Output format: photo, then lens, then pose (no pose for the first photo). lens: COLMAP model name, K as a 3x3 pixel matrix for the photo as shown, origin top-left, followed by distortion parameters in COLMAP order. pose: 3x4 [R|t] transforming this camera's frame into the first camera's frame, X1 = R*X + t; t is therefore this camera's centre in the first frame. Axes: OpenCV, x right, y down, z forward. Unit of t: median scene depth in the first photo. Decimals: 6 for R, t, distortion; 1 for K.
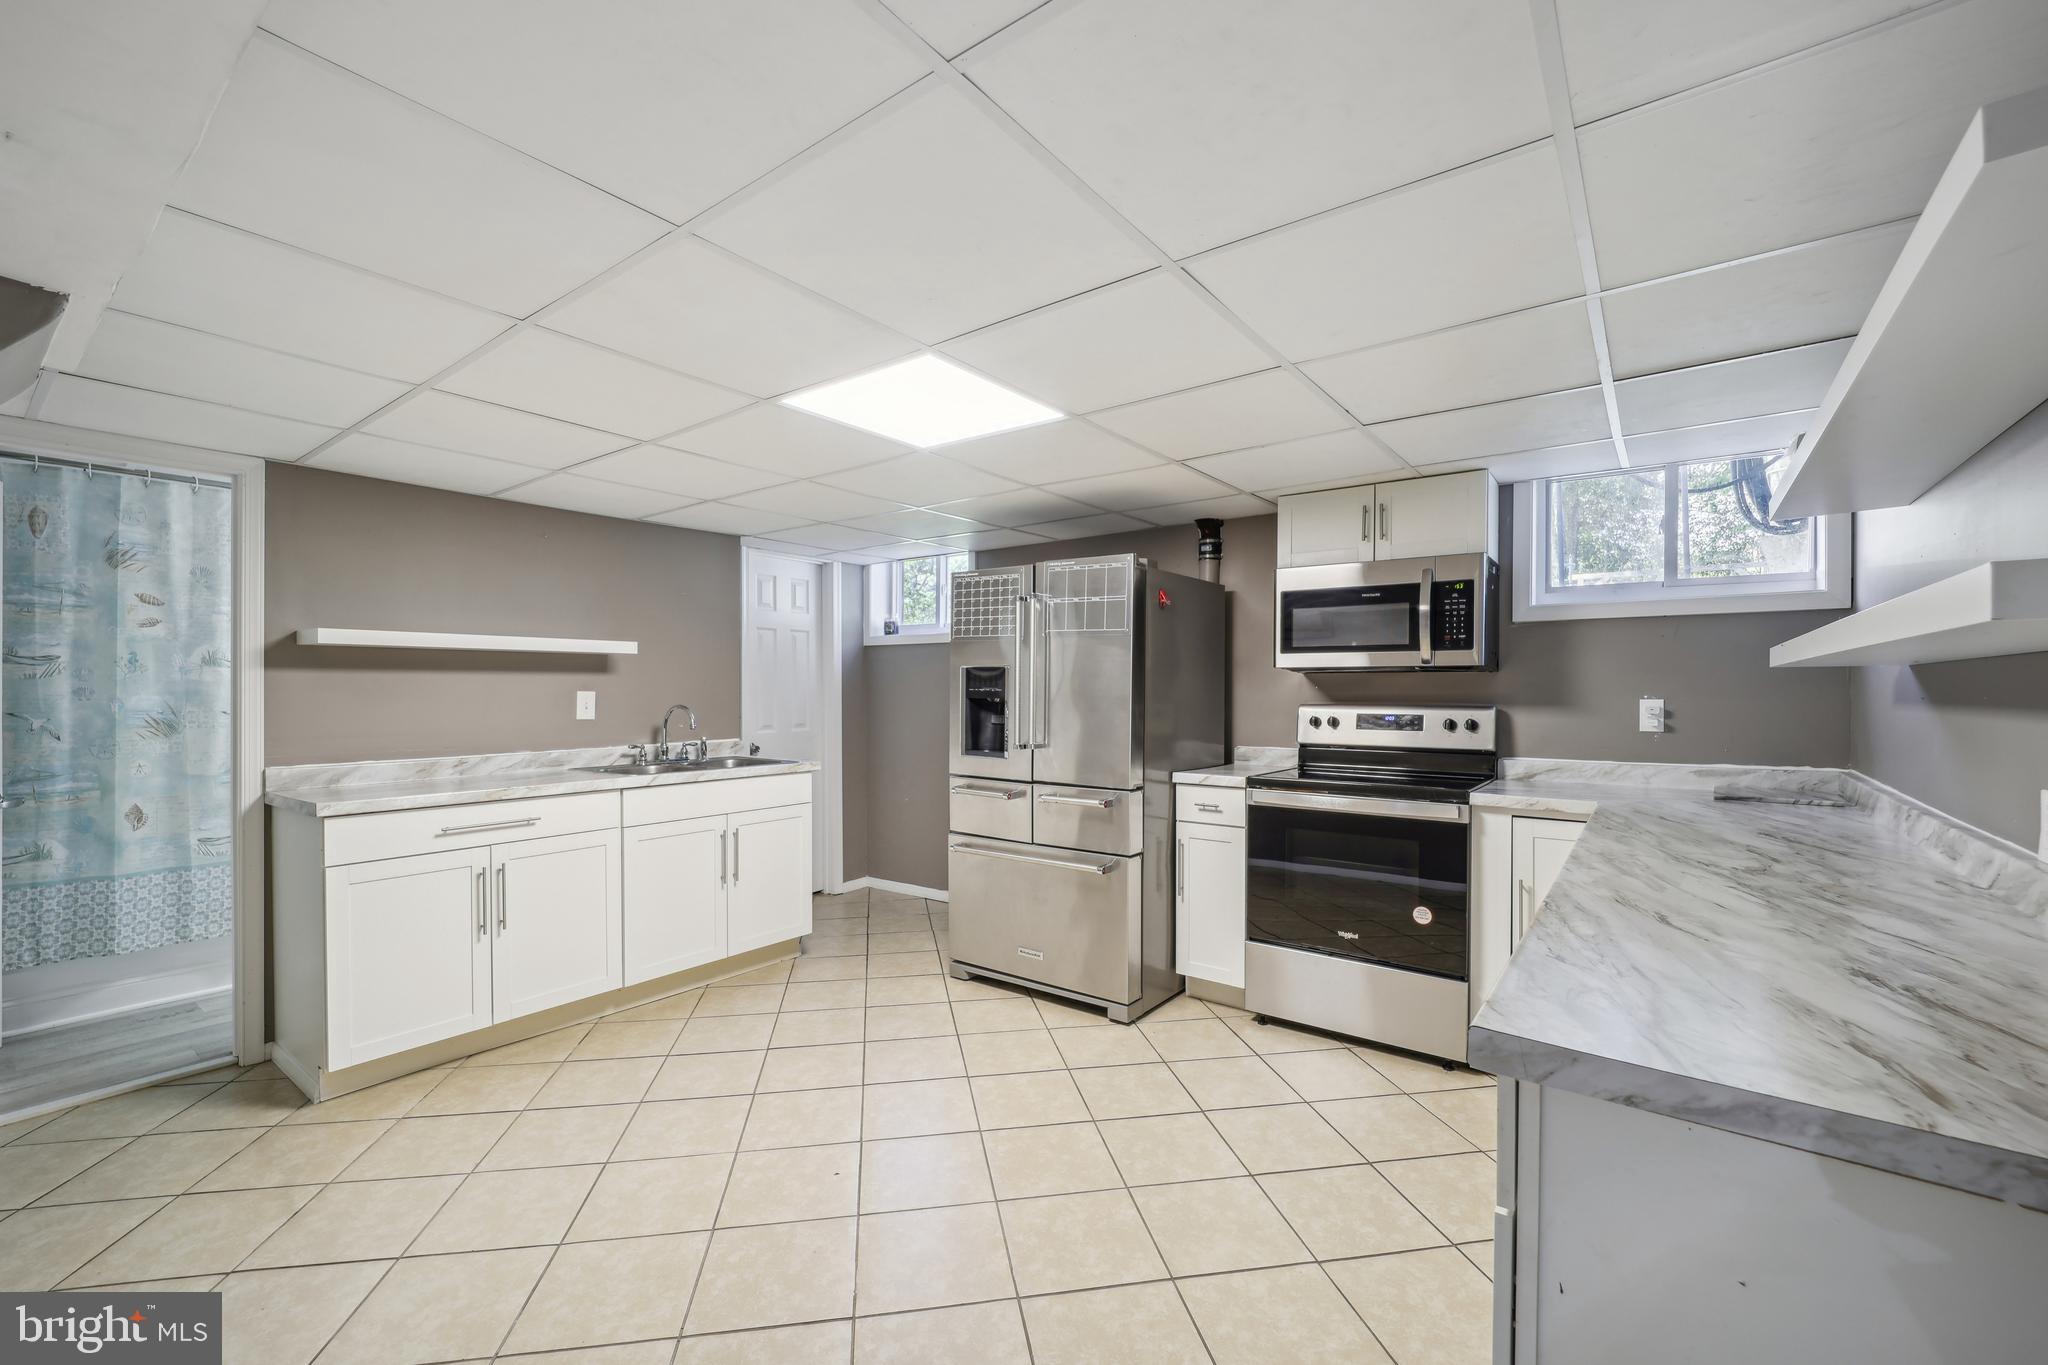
lens RADIAL K [[833.1, 0, 1020.4], [0, 833.1, 691.6], [0, 0, 1]] dist [-0.005061, -0.000614]
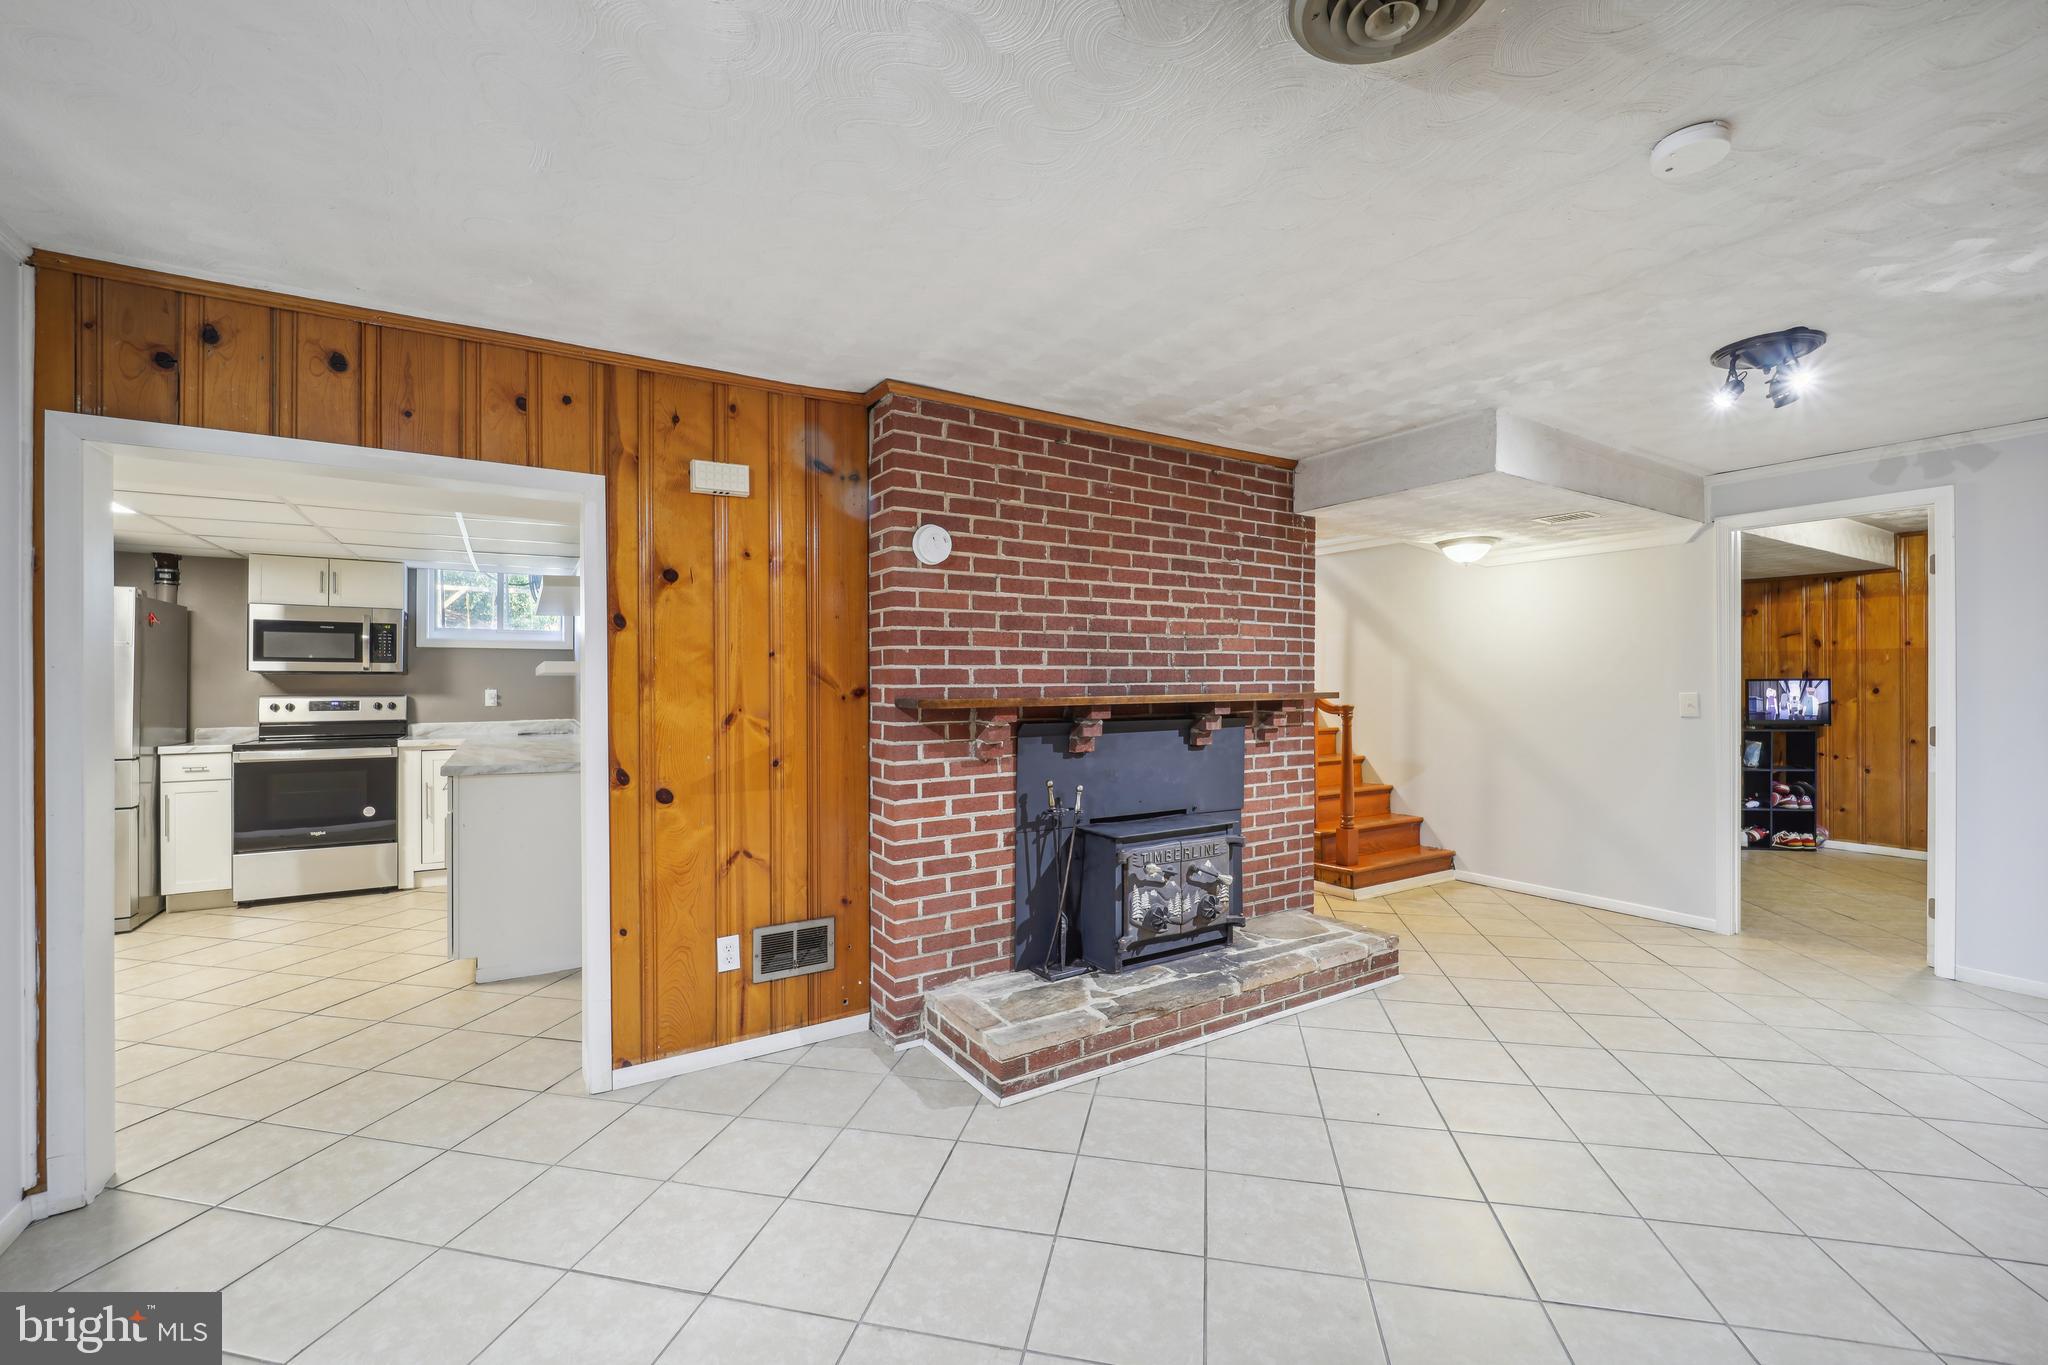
lens RADIAL K [[833.1, 0, 1017.7], [0, 833.1, 680.7], [0, 0, 1]] dist [-0.005061, -0.000614]
pose [[0.356712, 0.000525, 0.934214, -0.596567], [0.006364, 0.999975, -0.002992, 0.001996], [-0.934193, 0.007013, 0.356700, -0.817428]]
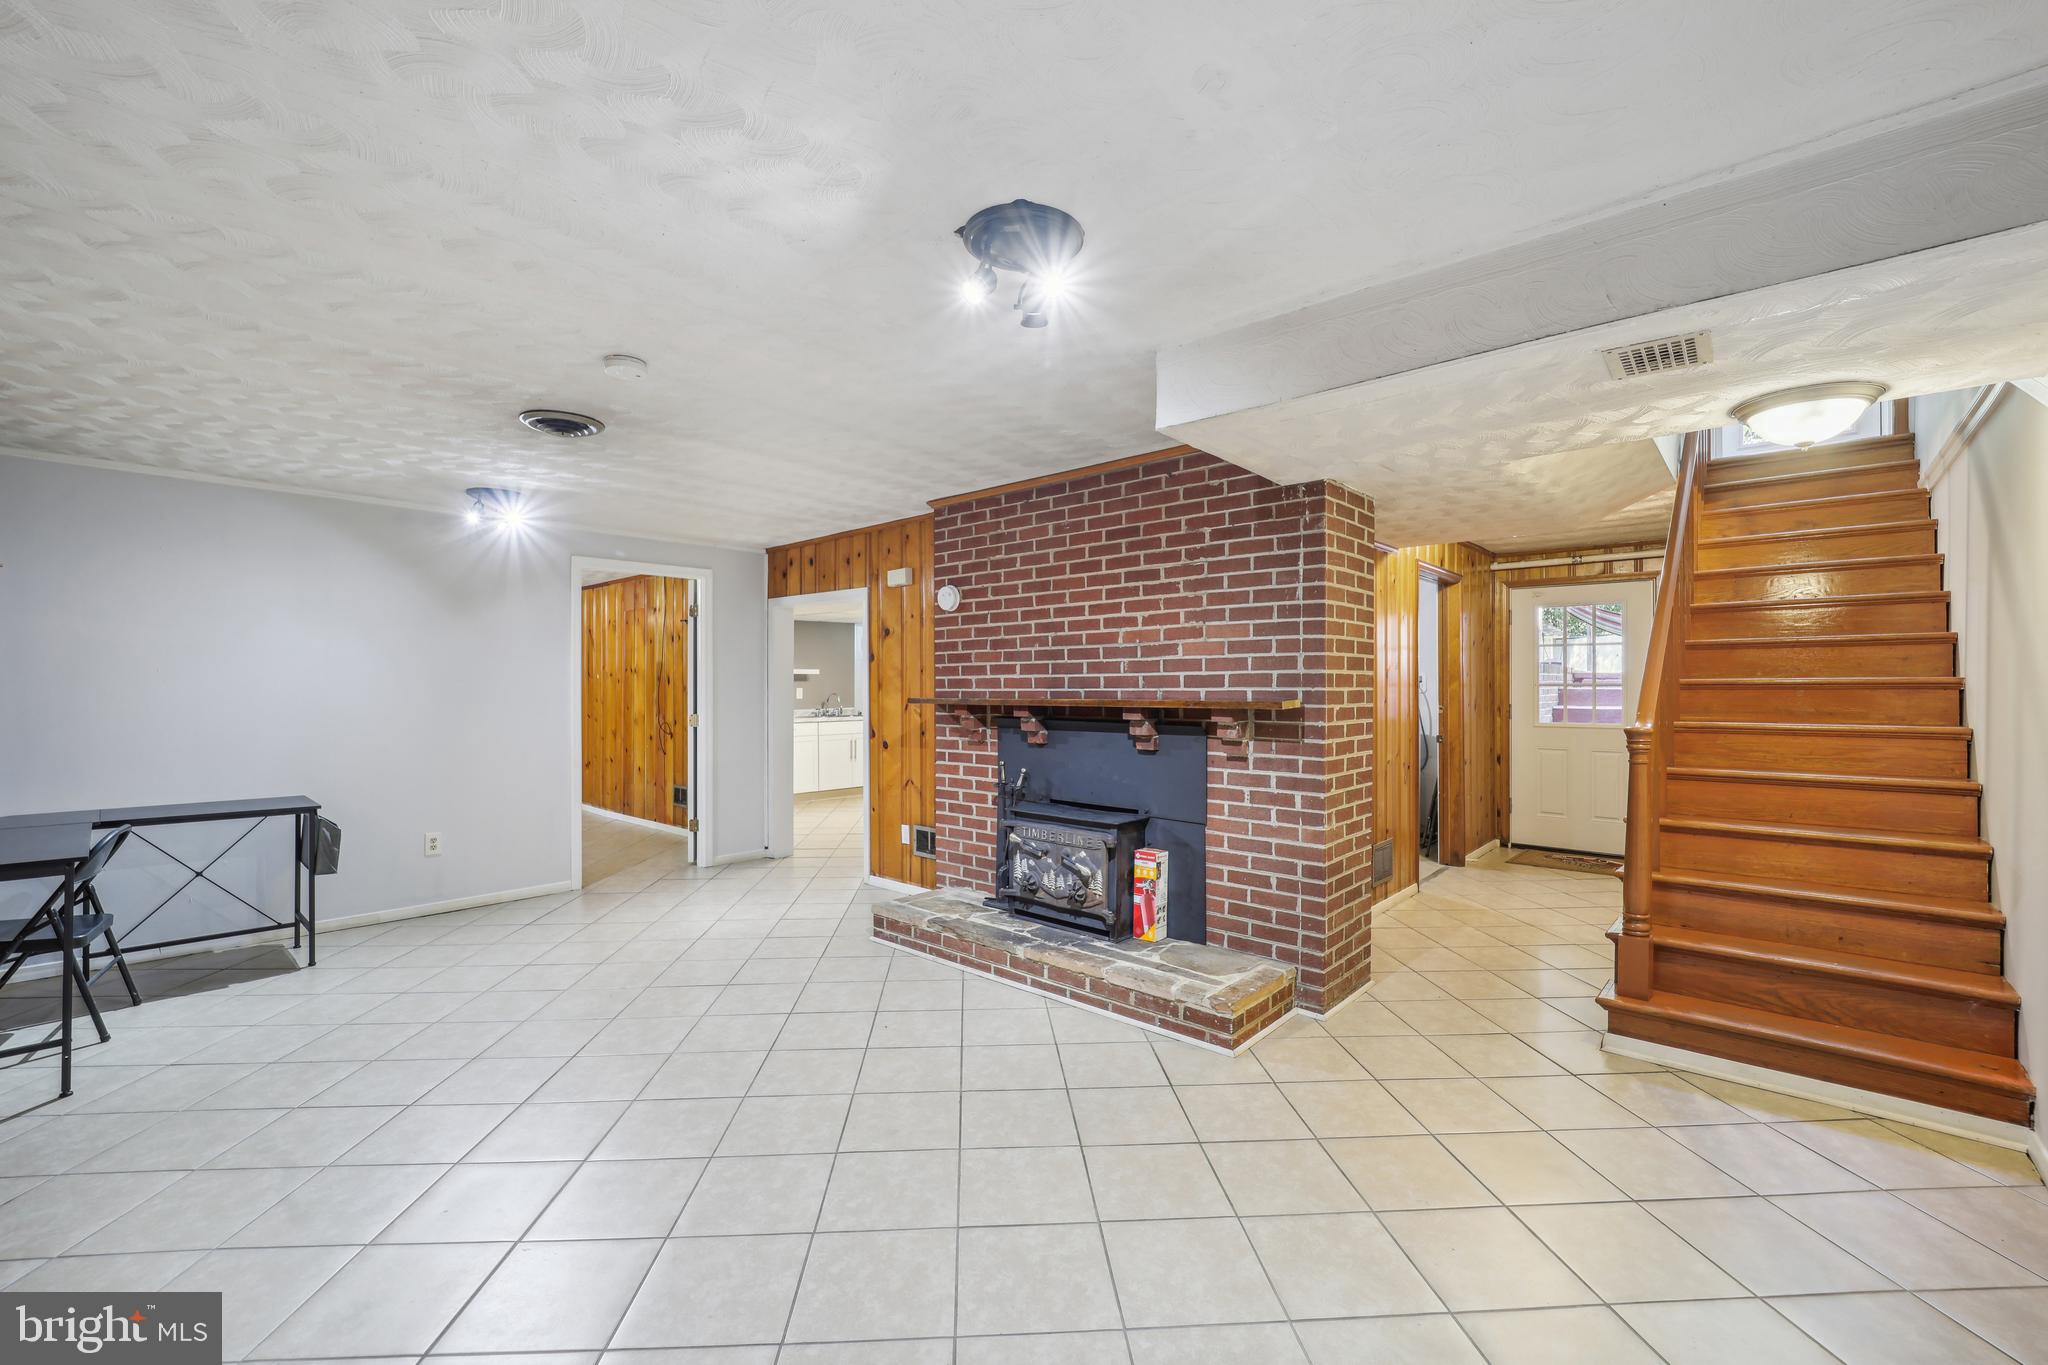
lens RADIAL K [[833.1, 0, 1018.7], [0, 833.1, 684.9], [0, 0, 1]] dist [-0.005061, -0.000614]
pose [[0.996637, -0.001606, -0.081933, 1.941991], [0.001331, 0.999993, -0.003413, -0.000068], [0.081938, 0.003293, 0.996632, -3.192319]]
